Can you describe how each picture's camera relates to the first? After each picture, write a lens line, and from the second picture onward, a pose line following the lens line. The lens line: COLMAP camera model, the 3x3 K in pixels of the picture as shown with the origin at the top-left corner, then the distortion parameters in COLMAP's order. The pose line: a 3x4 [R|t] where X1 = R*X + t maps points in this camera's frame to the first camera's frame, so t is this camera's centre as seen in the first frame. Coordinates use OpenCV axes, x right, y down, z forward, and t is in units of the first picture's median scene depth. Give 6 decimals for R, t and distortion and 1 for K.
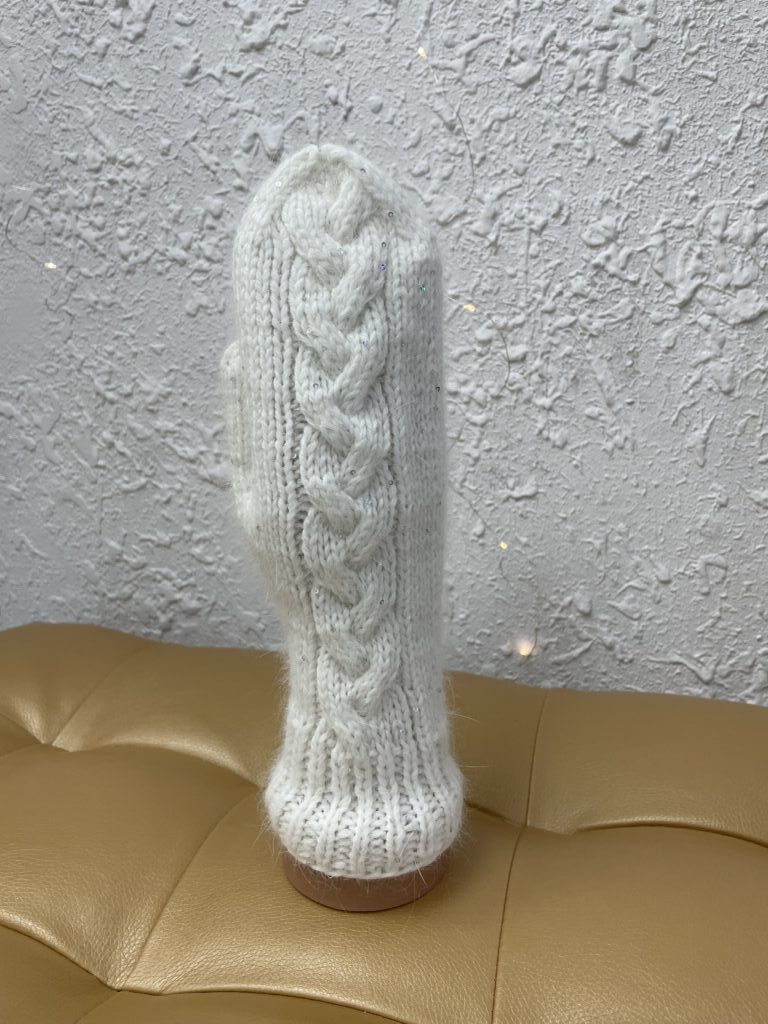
lens RADIAL K [[779.0, 0, 389.9], [0, 779.0, 504.6], [0, 0, 1]] dist [0.068167, -0.103534]
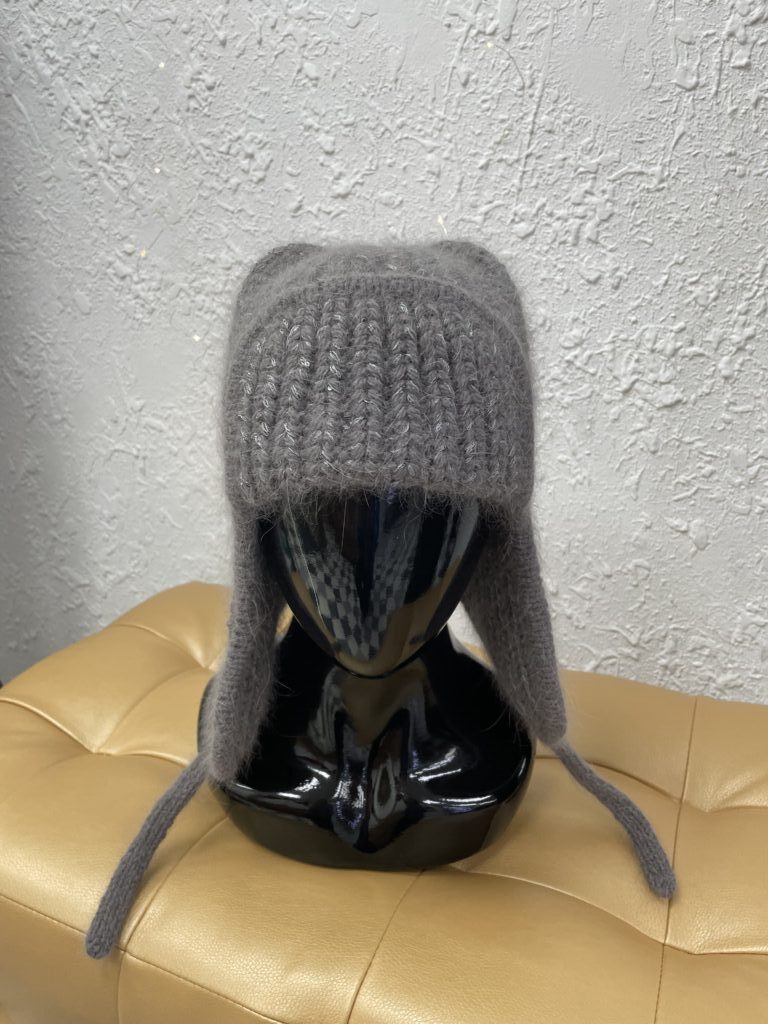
lens RADIAL K [[779.0, 0, 385.3], [0, 779.0, 513.1], [0, 0, 1]] dist [0.068167, -0.103534]
pose [[0.995420, 0.048395, -0.082442, 0.056164], [-0.040773, 0.994947, 0.091747, -0.136001], [0.086465, -0.087966, 0.992364, -0.471590]]
